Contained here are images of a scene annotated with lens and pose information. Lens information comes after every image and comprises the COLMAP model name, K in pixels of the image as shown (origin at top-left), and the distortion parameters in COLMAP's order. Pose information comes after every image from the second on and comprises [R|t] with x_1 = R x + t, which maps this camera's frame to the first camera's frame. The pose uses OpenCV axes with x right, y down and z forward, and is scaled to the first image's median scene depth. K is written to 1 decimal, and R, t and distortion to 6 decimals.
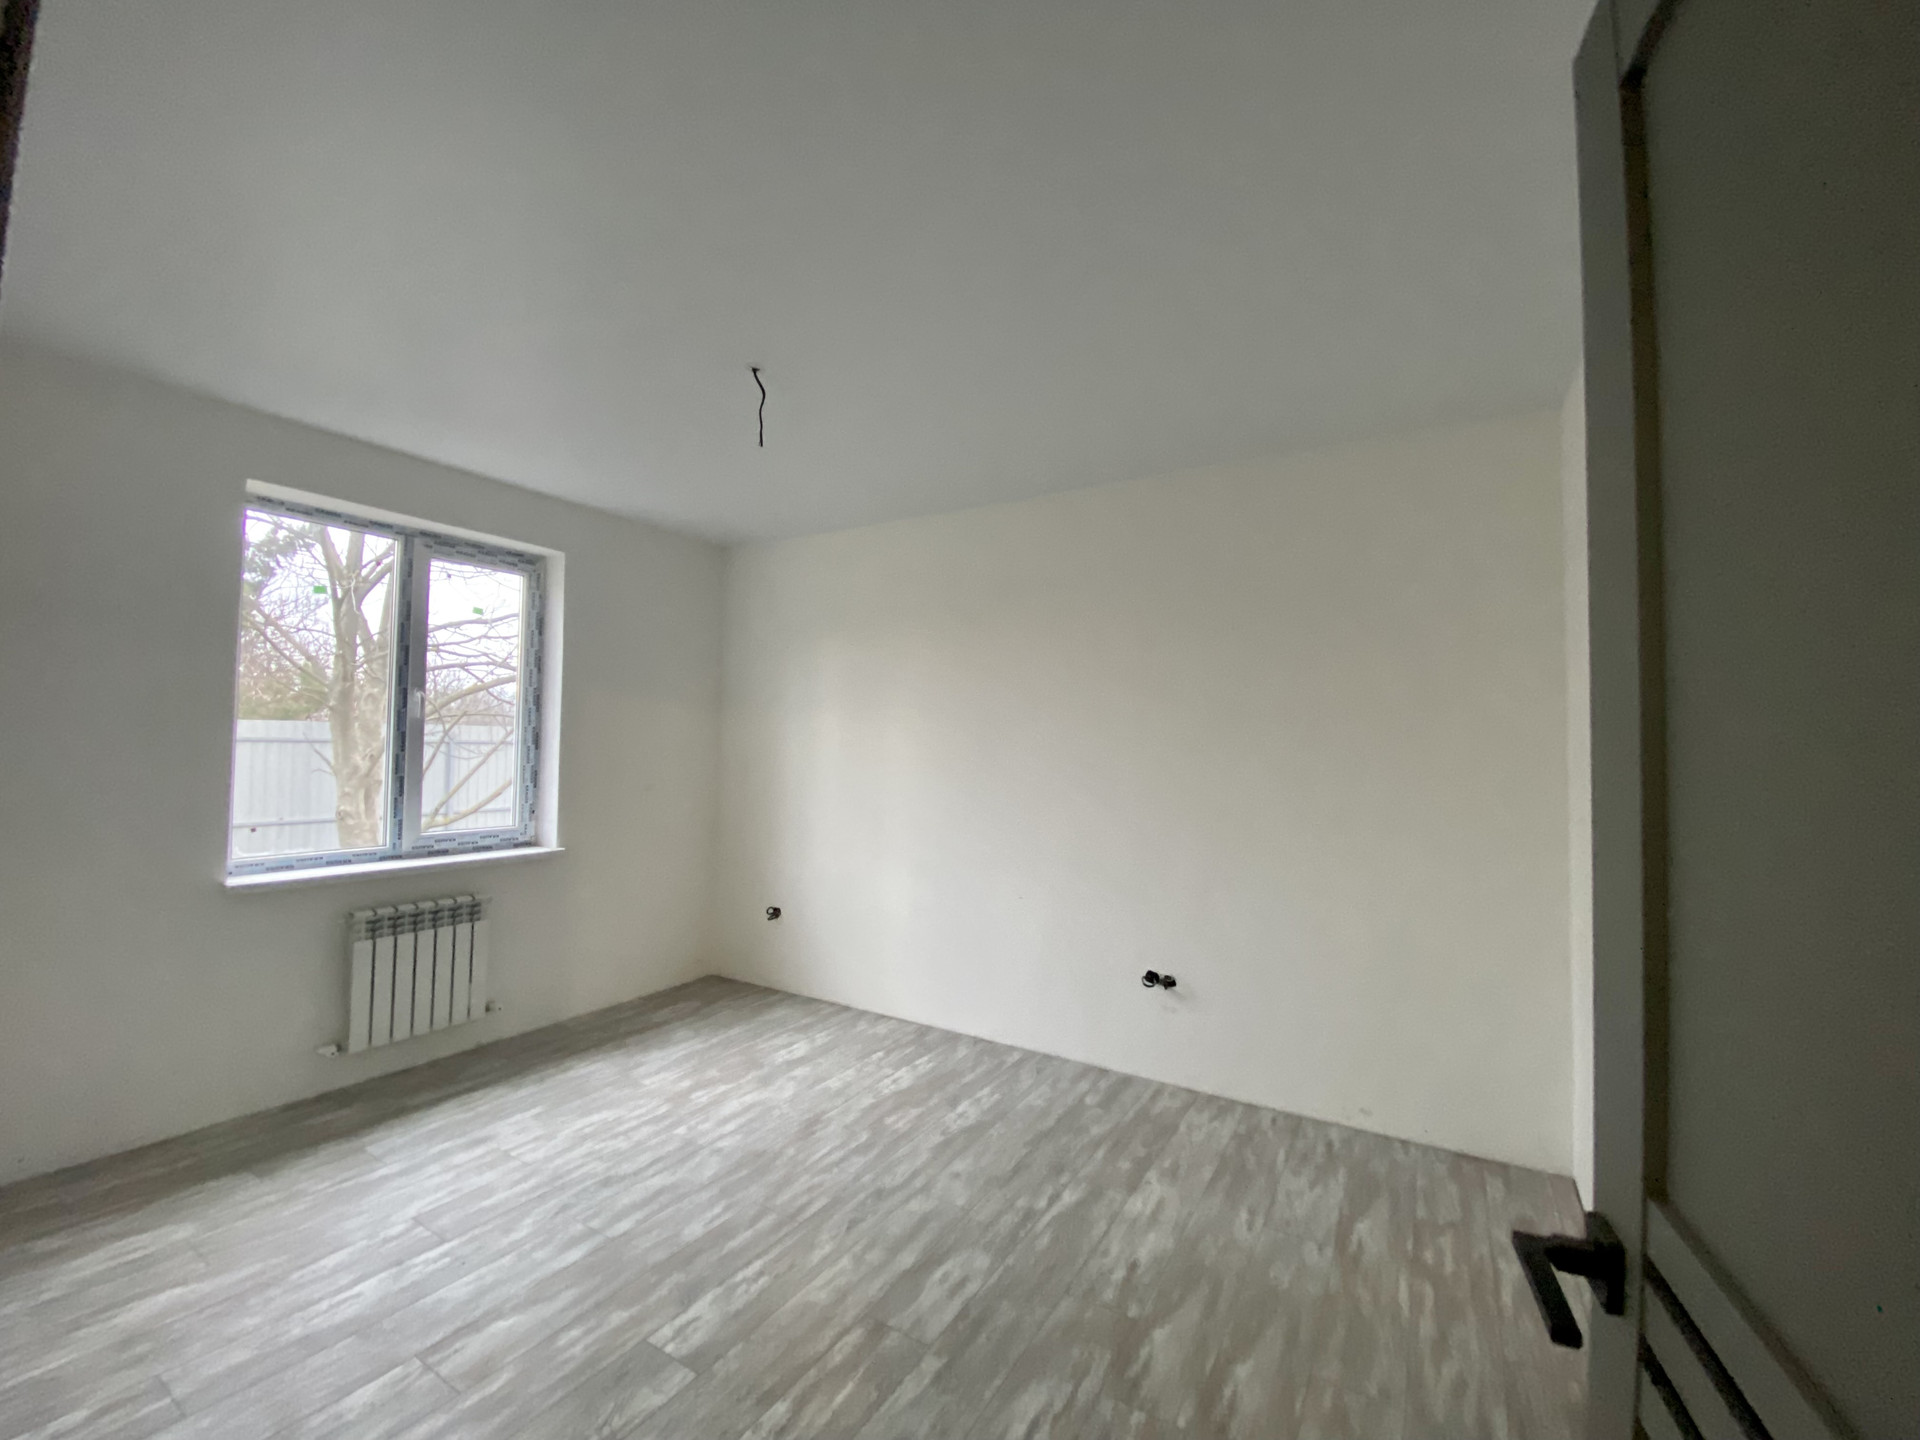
lens RADIAL K [[793.4, 0, 960.0], [0, 793.4, 720.0], [0, 0, 1]] dist [-0.055847, 0.000018]
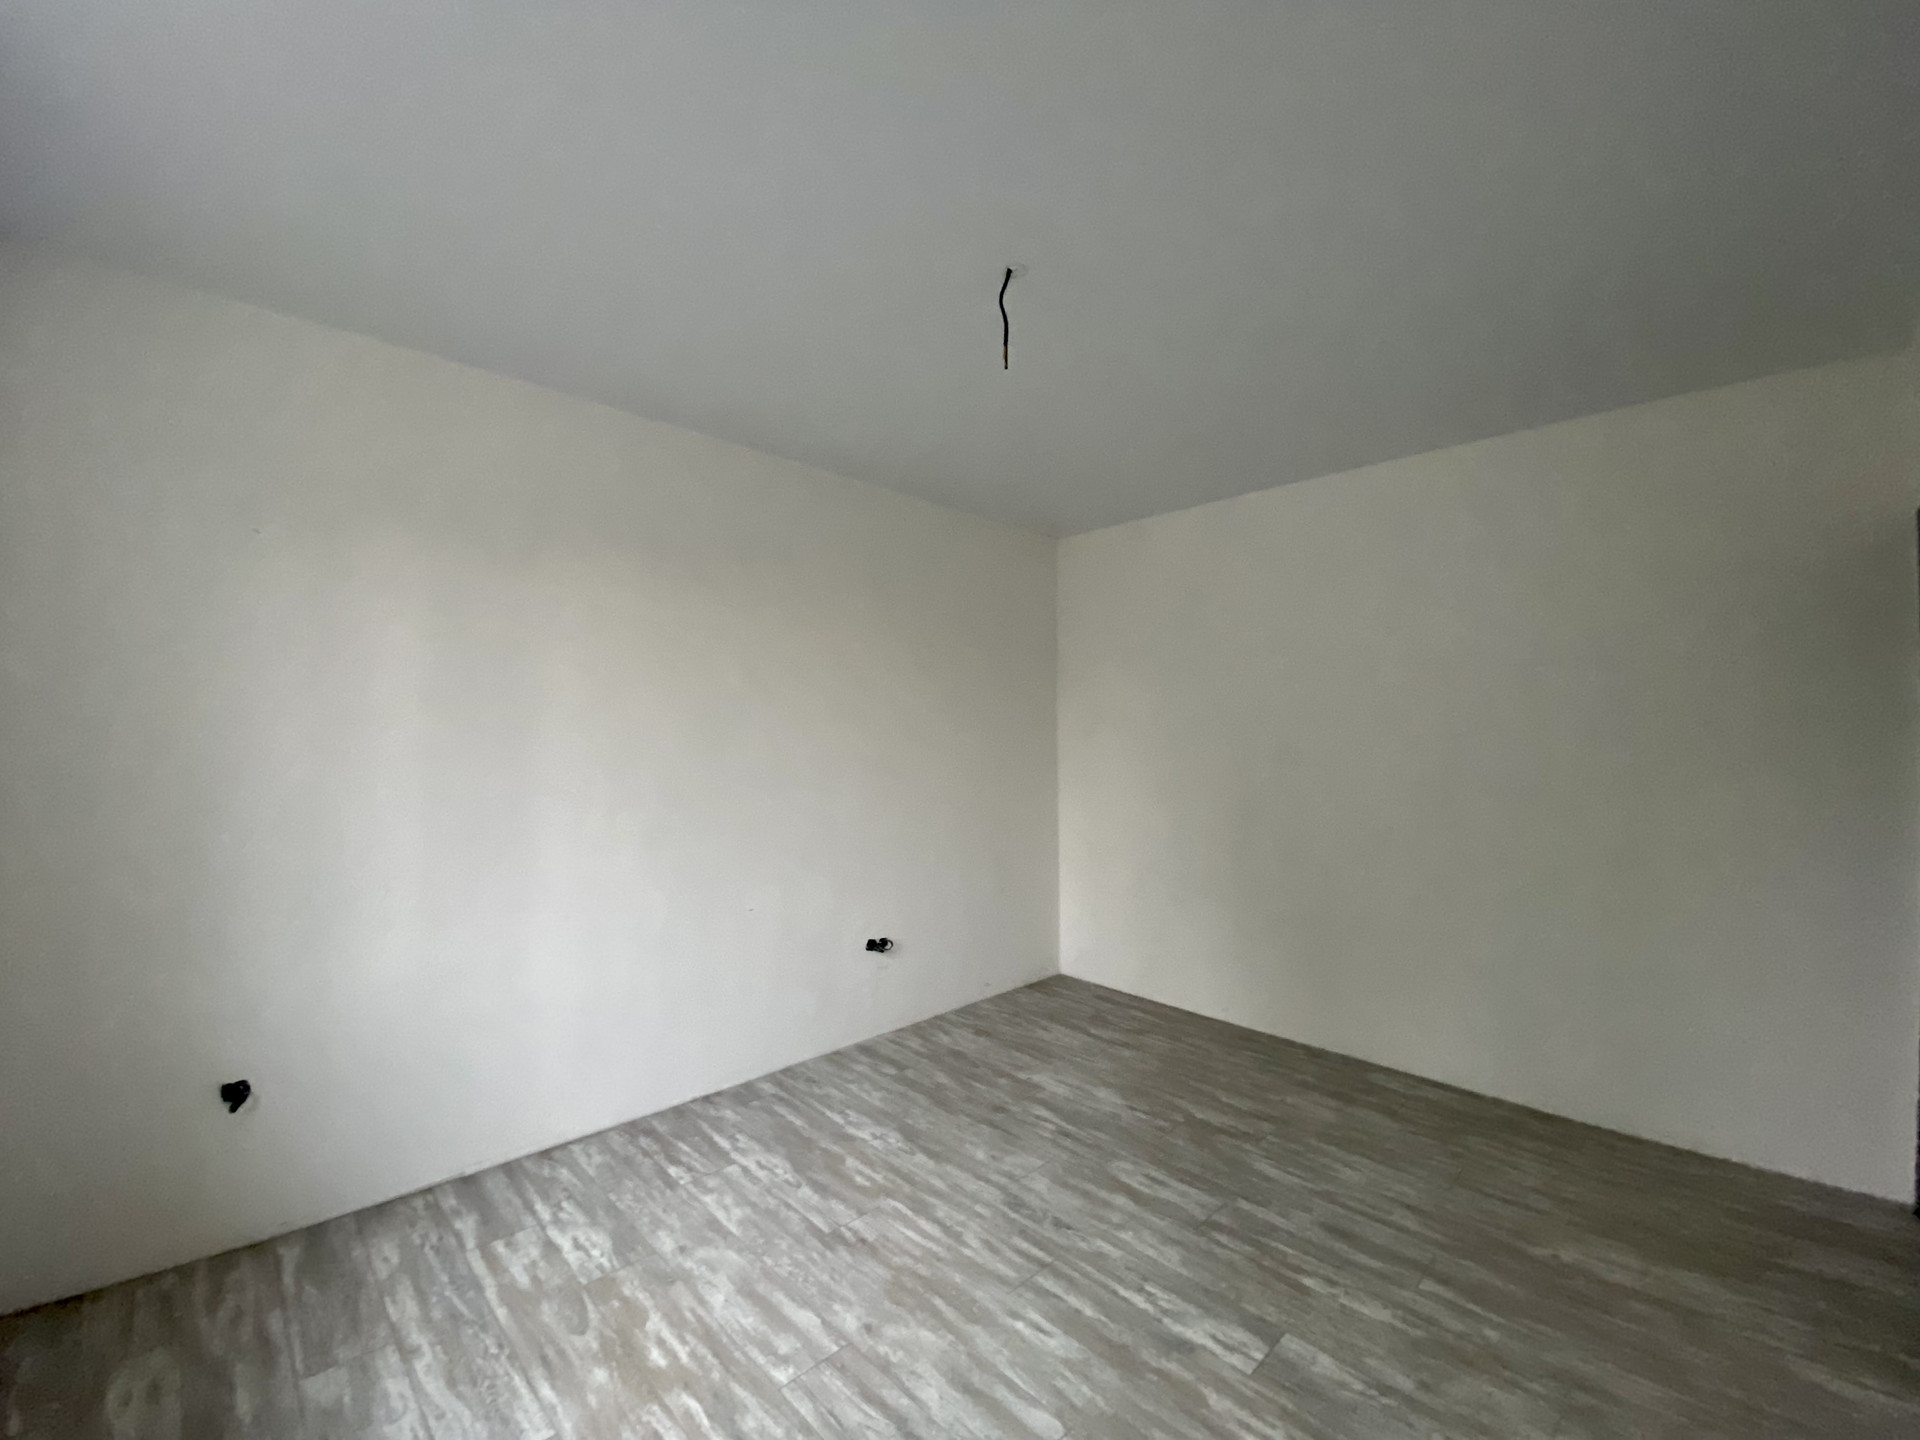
lens RADIAL K [[793.4, 0, 960.0], [0, 793.4, 720.0], [0, 0, 1]] dist [-0.055847, 0.000018]
pose [[0.287286, -0.035645, 0.957181, -0.884124], [0.008727, 0.999363, 0.034597, -0.016267], [-0.957805, -0.001585, 0.287414, 0.687994]]
